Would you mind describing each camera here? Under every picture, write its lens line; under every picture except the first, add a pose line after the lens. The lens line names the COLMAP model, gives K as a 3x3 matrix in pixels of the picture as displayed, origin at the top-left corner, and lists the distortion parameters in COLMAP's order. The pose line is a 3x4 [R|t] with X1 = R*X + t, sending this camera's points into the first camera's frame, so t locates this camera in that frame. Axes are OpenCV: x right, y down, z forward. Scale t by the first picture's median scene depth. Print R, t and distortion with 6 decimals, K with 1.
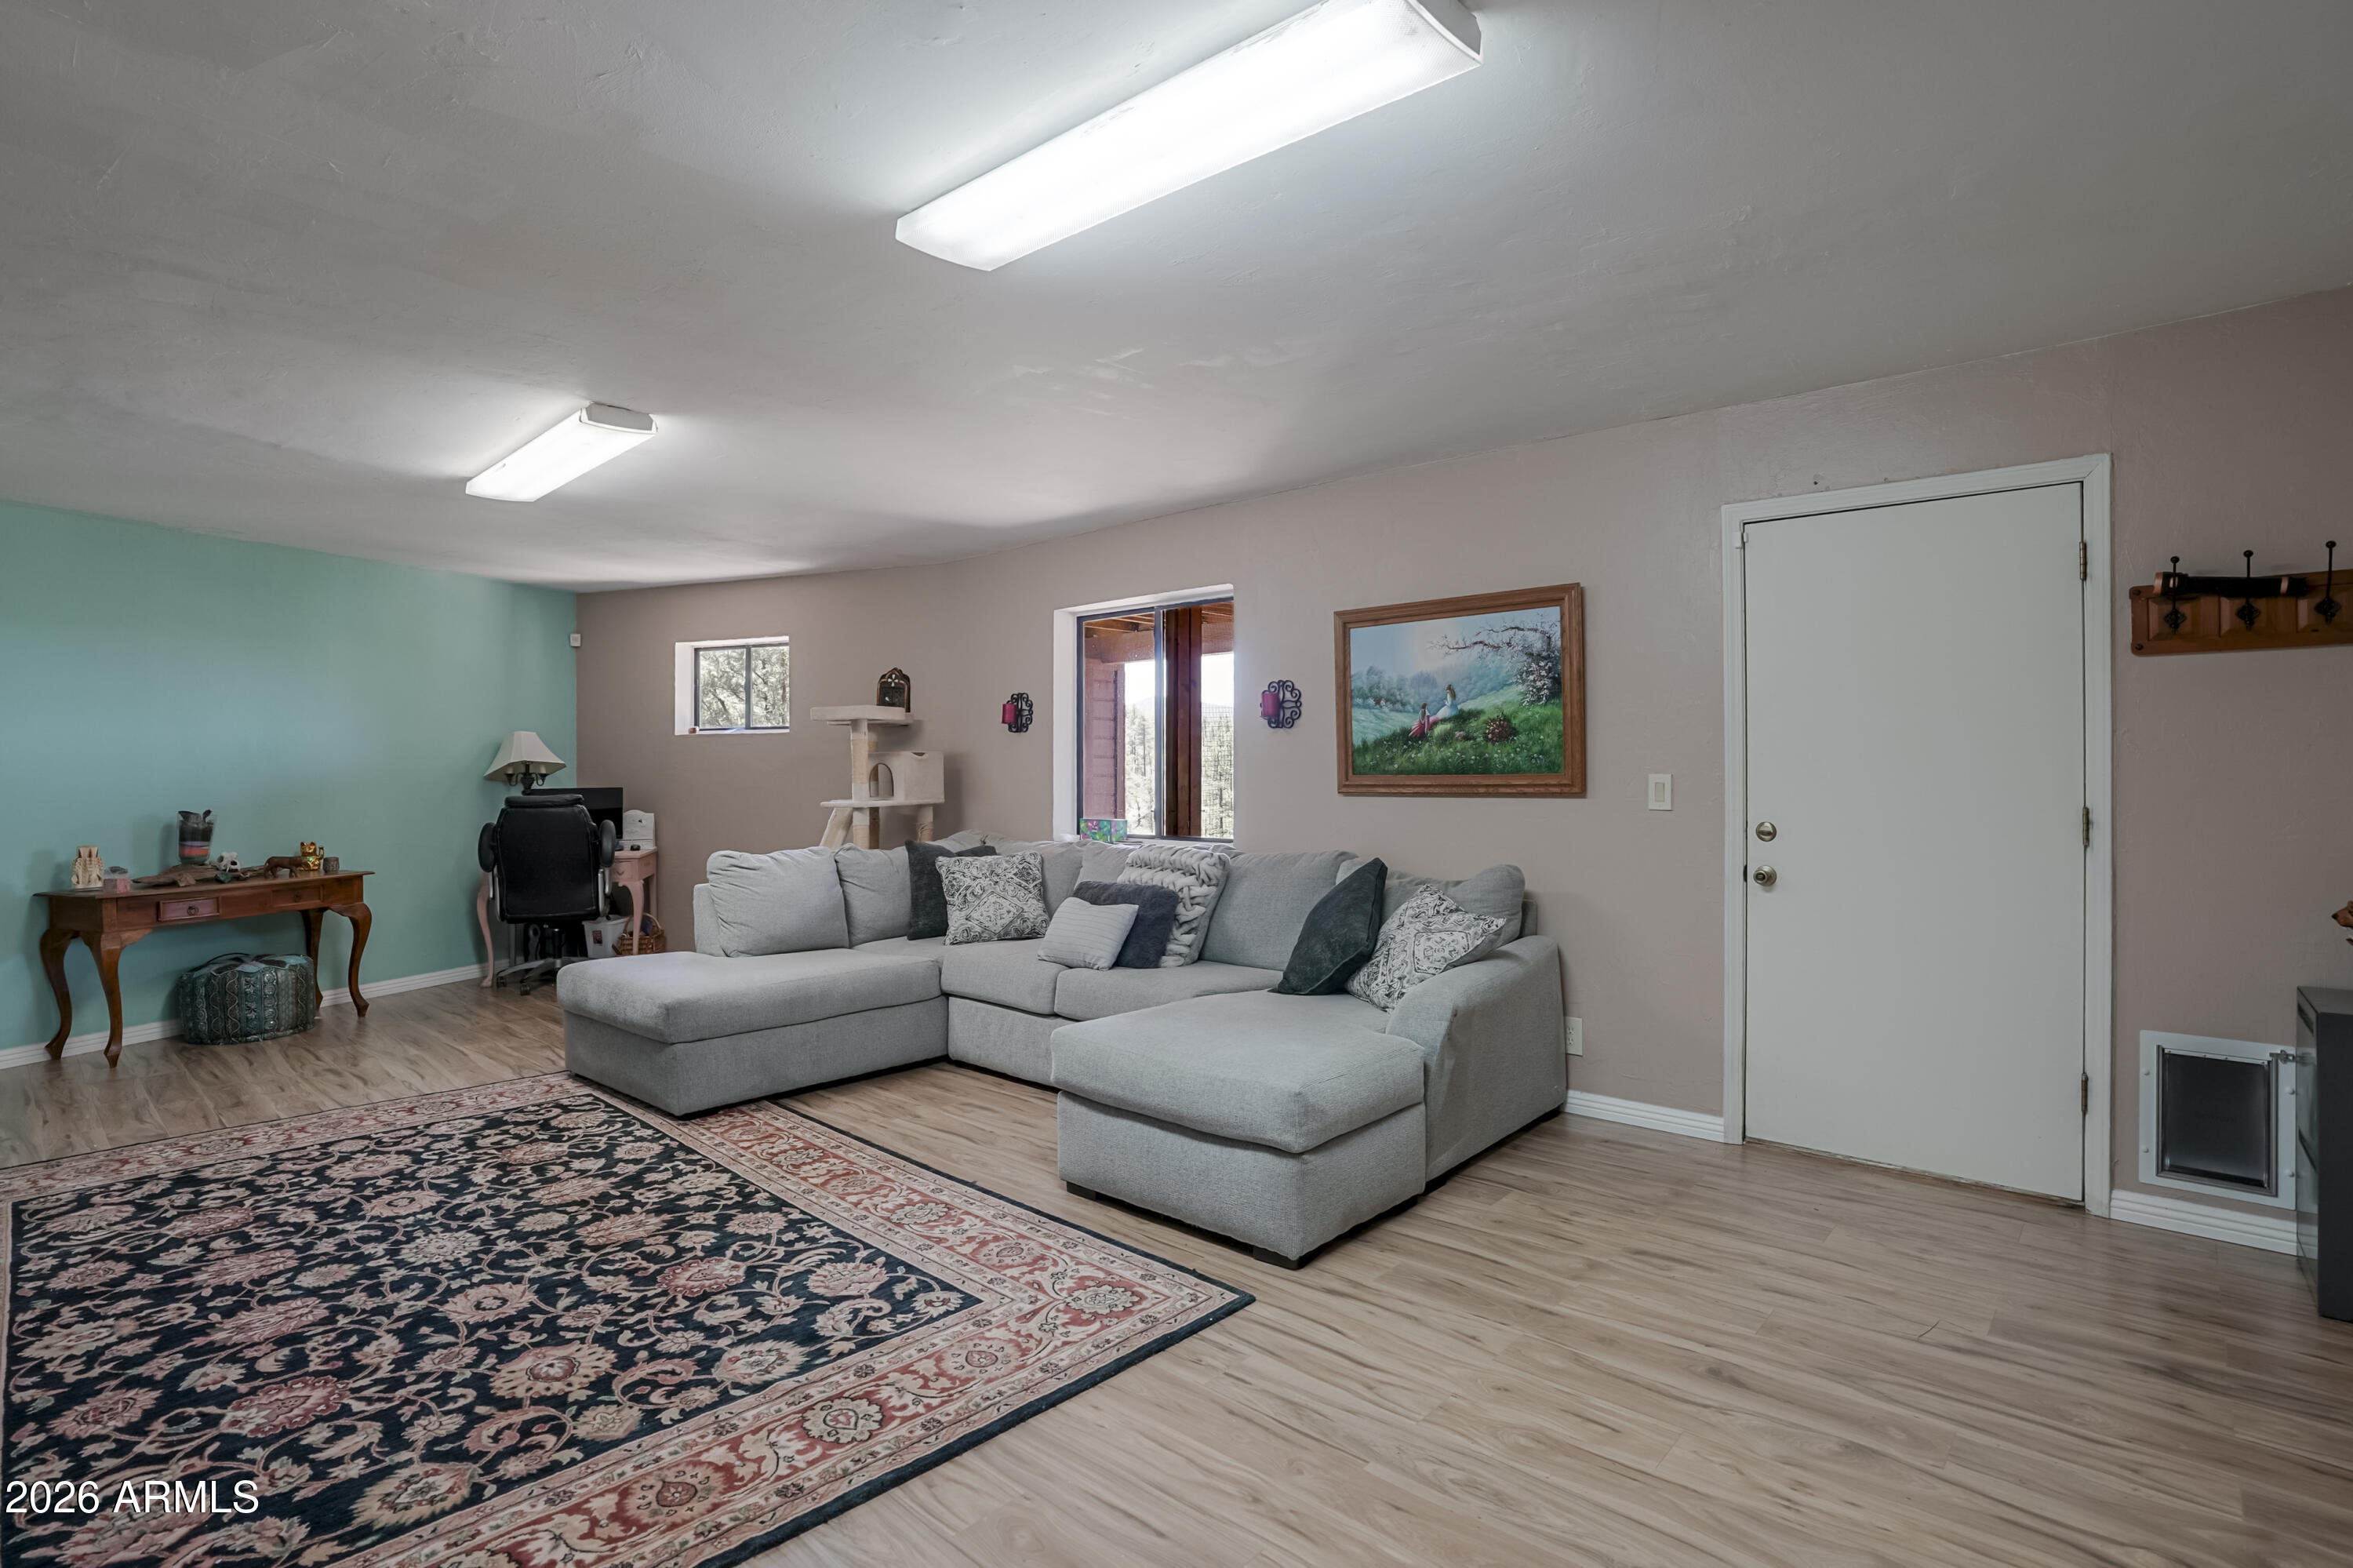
lens RADIAL K [[1142.4, 0, 1176.5], [0, 1142.4, 784.0], [0, 0, 1]] dist [-0.059058, 0.023406]
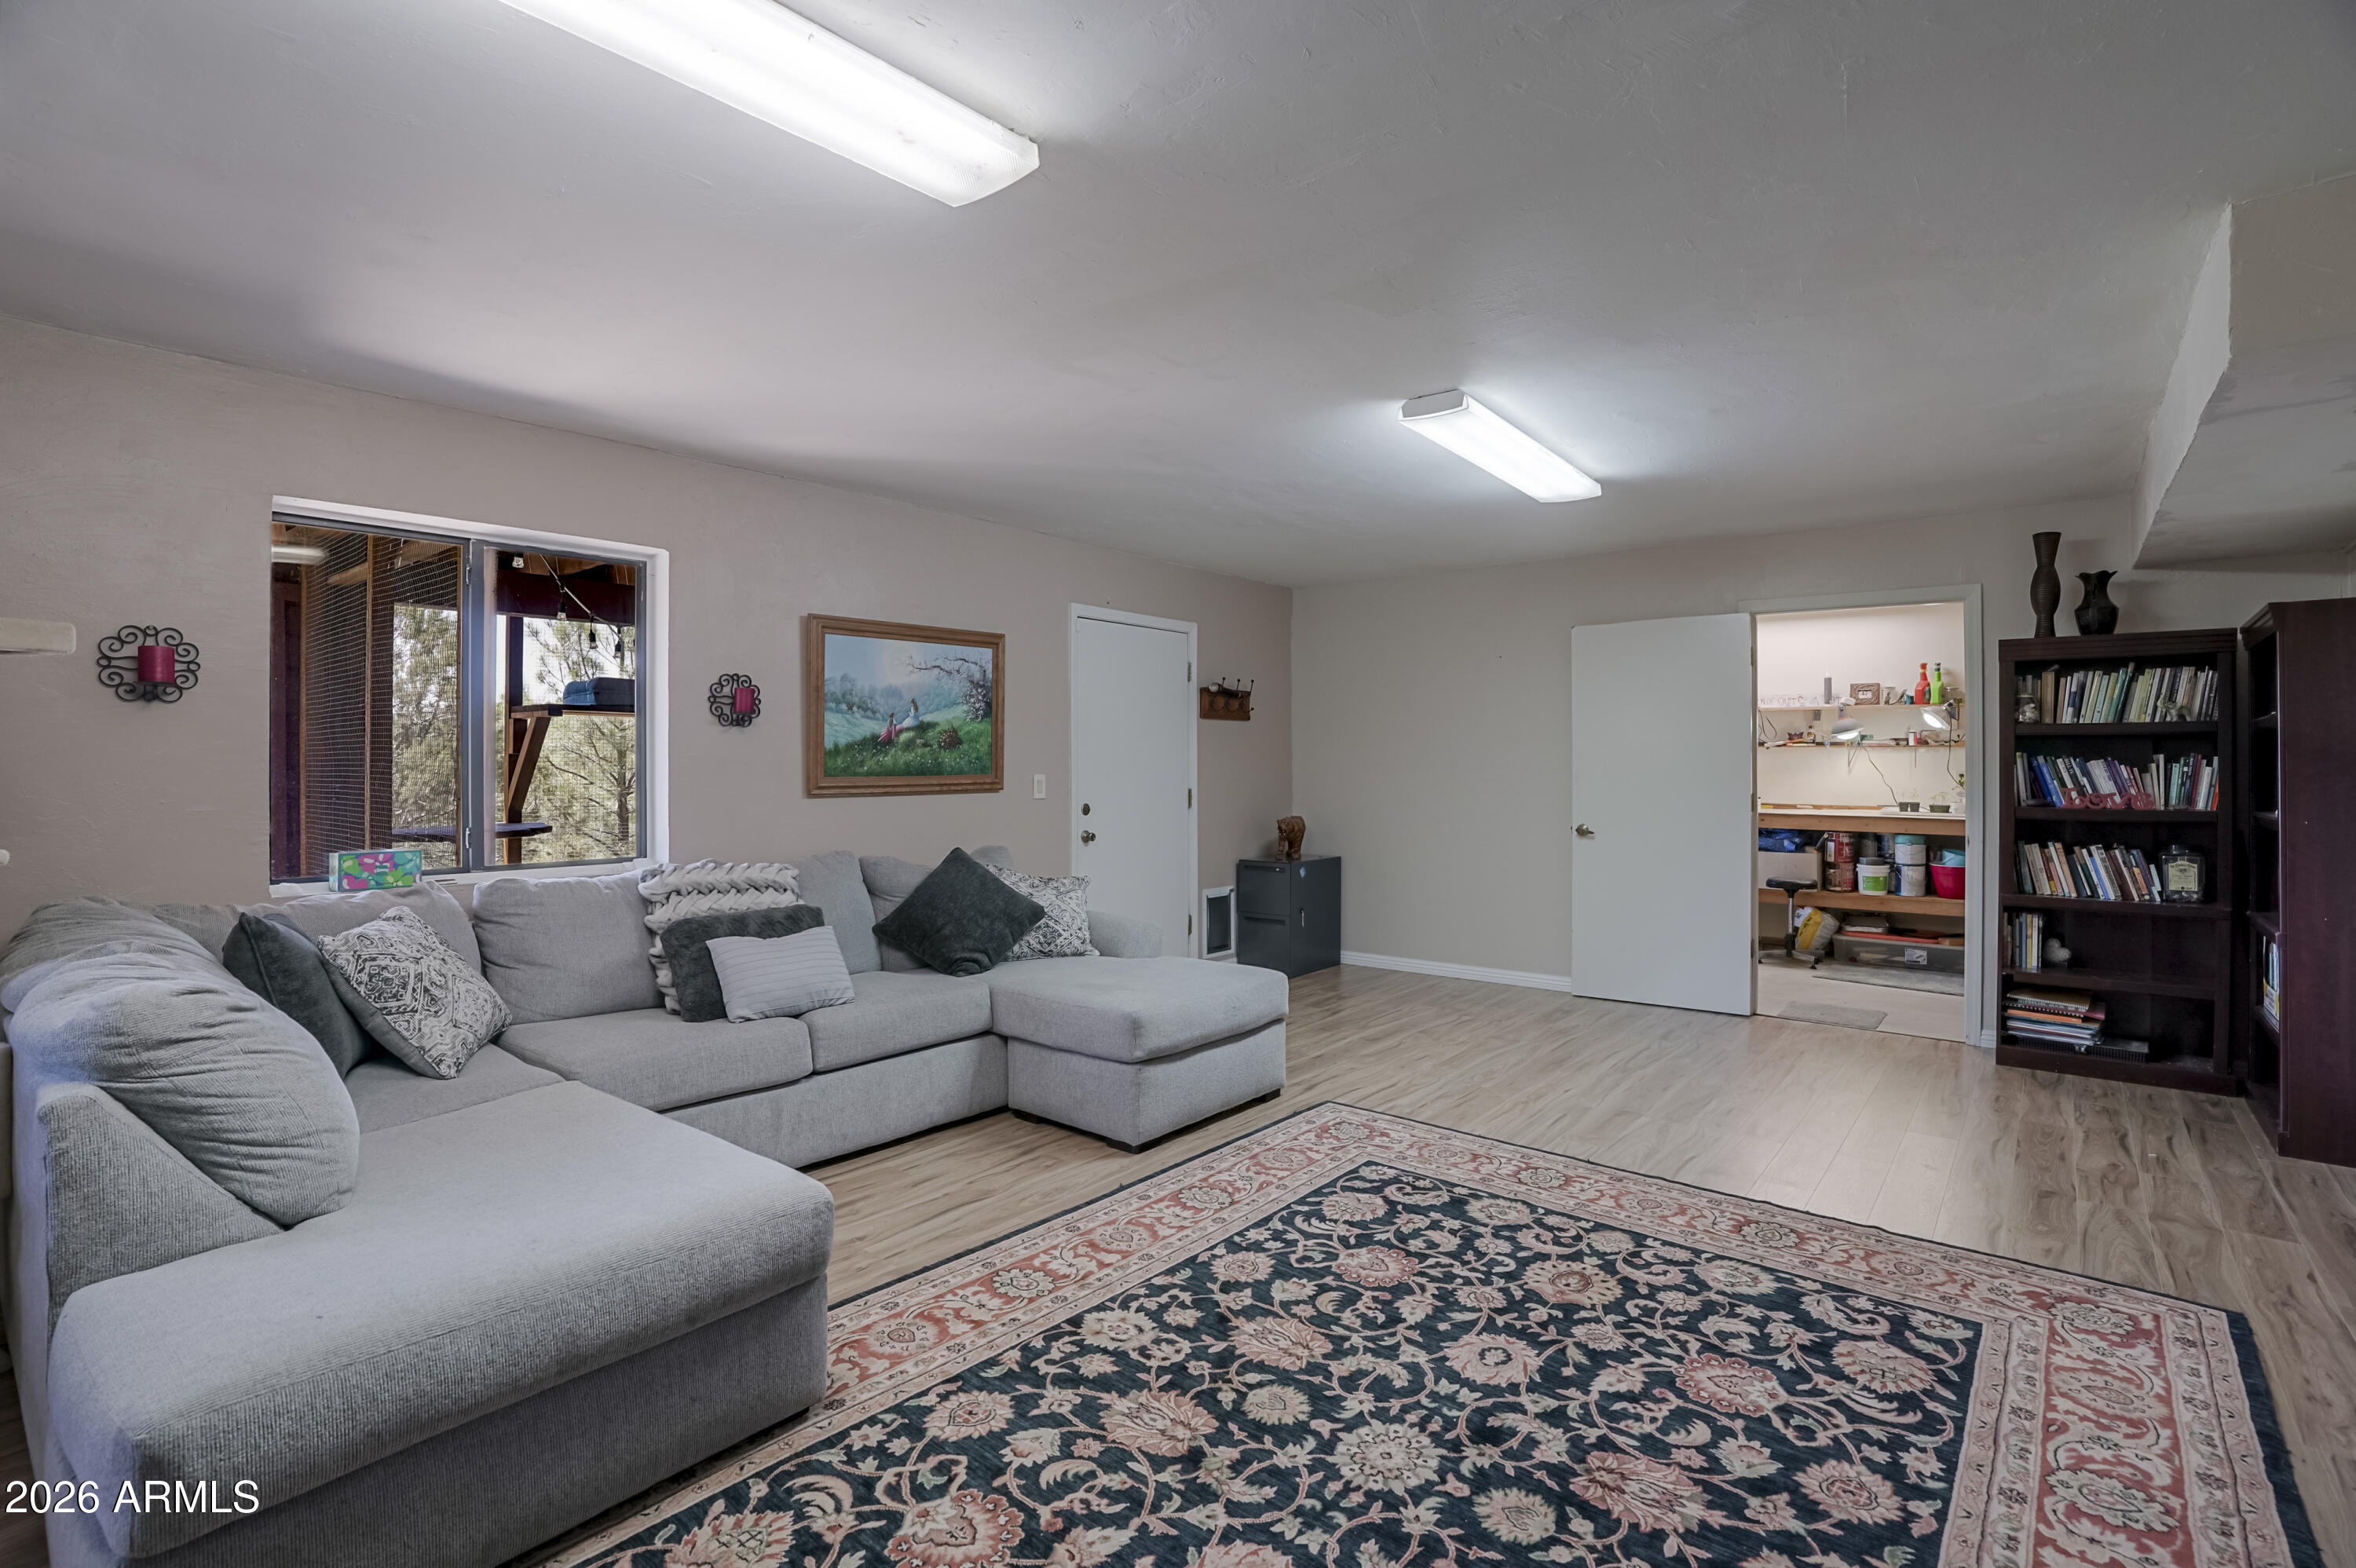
lens RADIAL K [[1088.2, 0, 1178.0], [0, 1088.2, 784.0], [0, 0, 1]] dist [-0.074832, 0.032743]
pose [[-0.038925, -0.010045, 0.999192, -1.299846], [0.016269, 0.999811, 0.010685, -0.010710], [-0.999110, 0.016672, -0.038754, 1.137705]]
